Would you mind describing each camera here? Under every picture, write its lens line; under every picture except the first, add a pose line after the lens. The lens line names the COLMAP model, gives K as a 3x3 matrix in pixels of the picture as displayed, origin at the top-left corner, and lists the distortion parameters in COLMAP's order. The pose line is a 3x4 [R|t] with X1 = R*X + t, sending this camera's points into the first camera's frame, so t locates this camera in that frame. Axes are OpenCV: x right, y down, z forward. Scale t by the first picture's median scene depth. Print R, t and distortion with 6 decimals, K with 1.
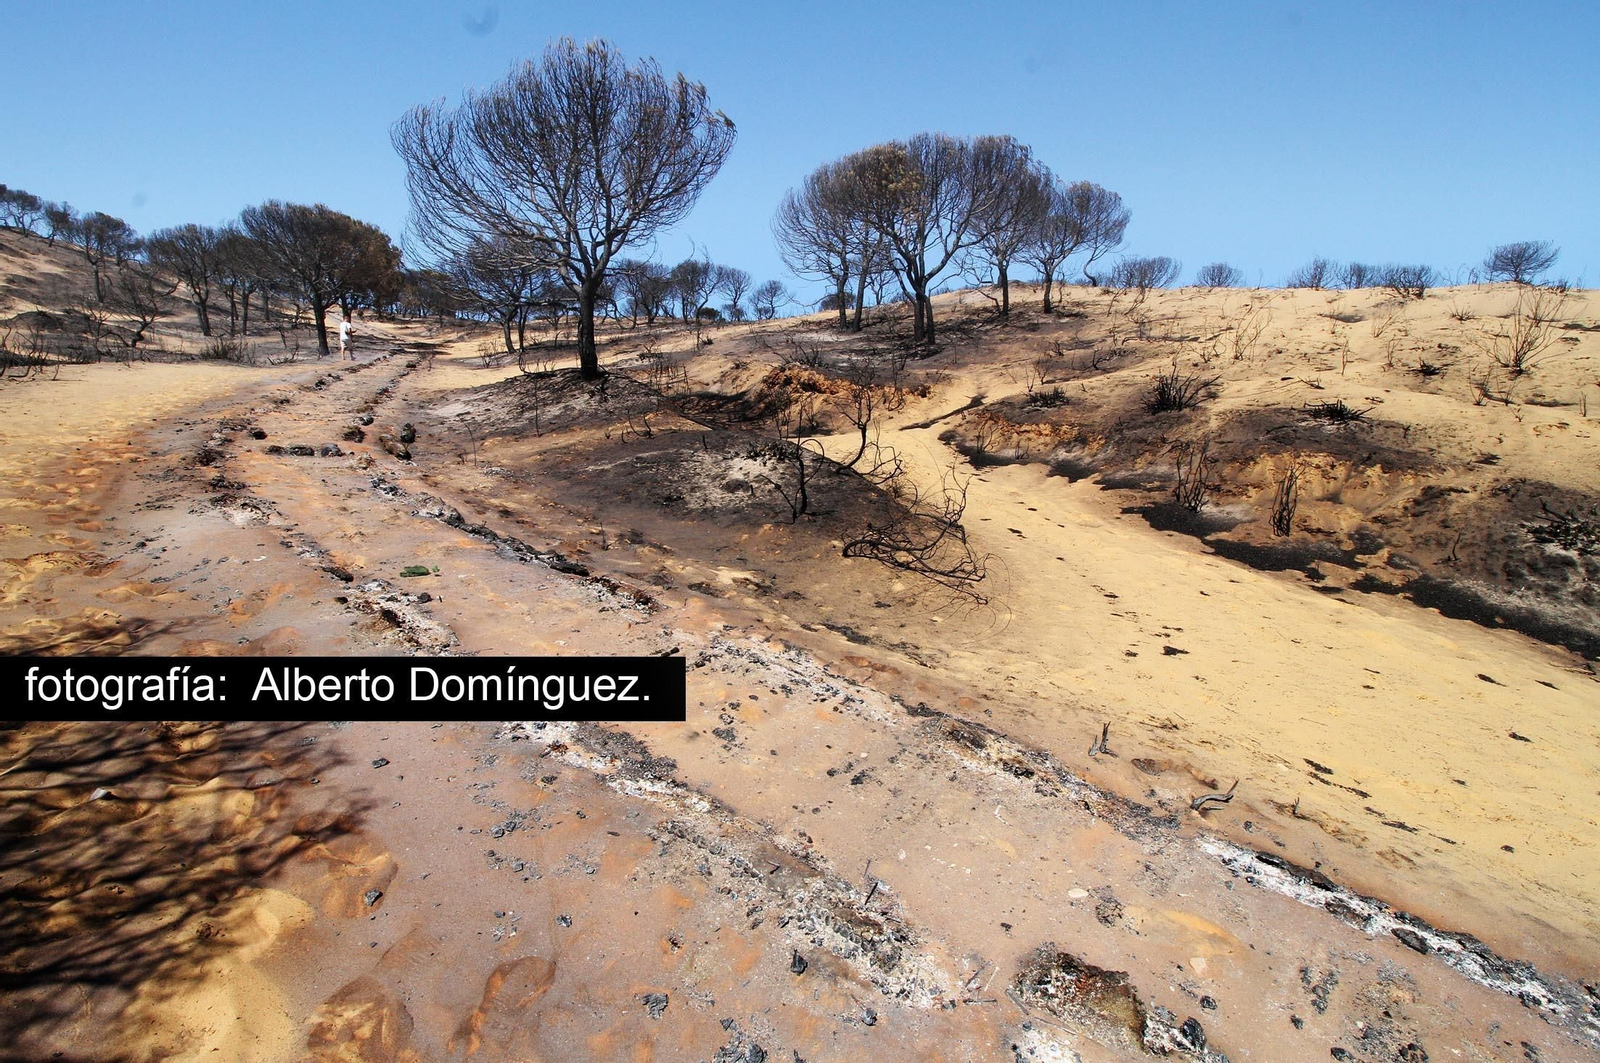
lens RADIAL K [[742.8, 0, 800.0], [0, 742.8, 531.5], [0, 0, 1]] dist [-0.001450, -0.014288]
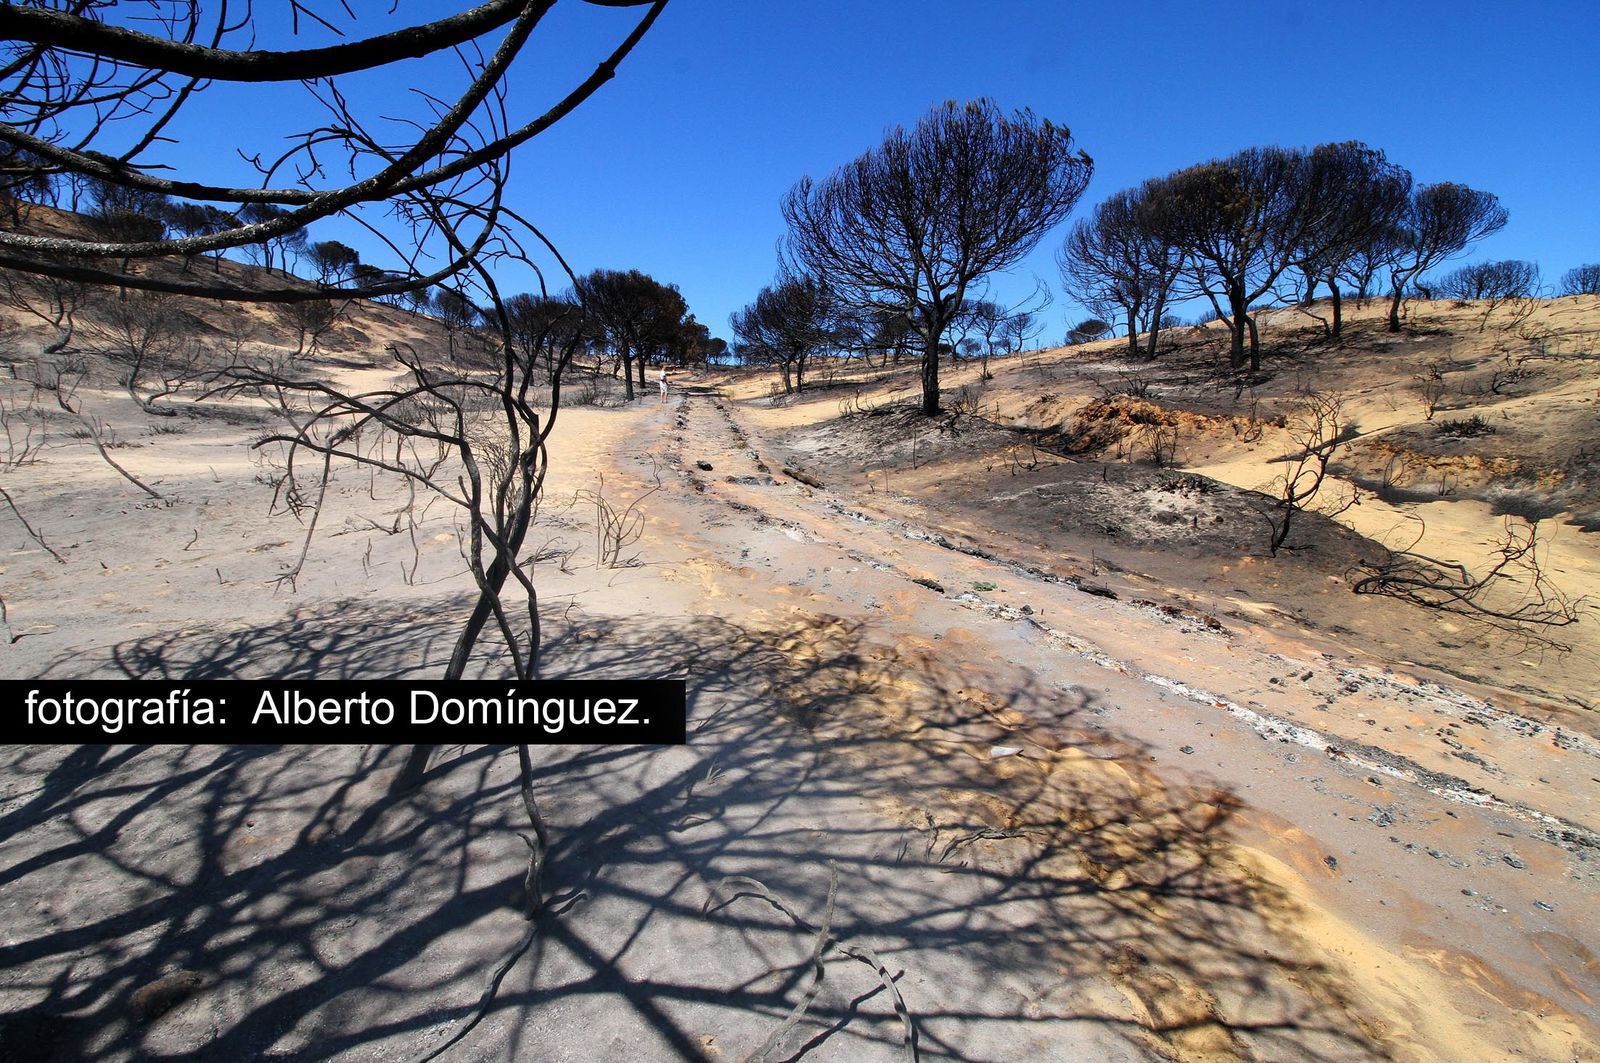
lens RADIAL K [[742.8, 0, 800.0], [0, 742.8, 531.5], [0, 0, 1]] dist [-0.001450, -0.014288]
pose [[0.956662, 0.024687, -0.290152, -0.121085], [-0.038046, 0.998455, -0.040491, 0.006990], [0.288705, 0.049776, 0.956123, -0.039976]]
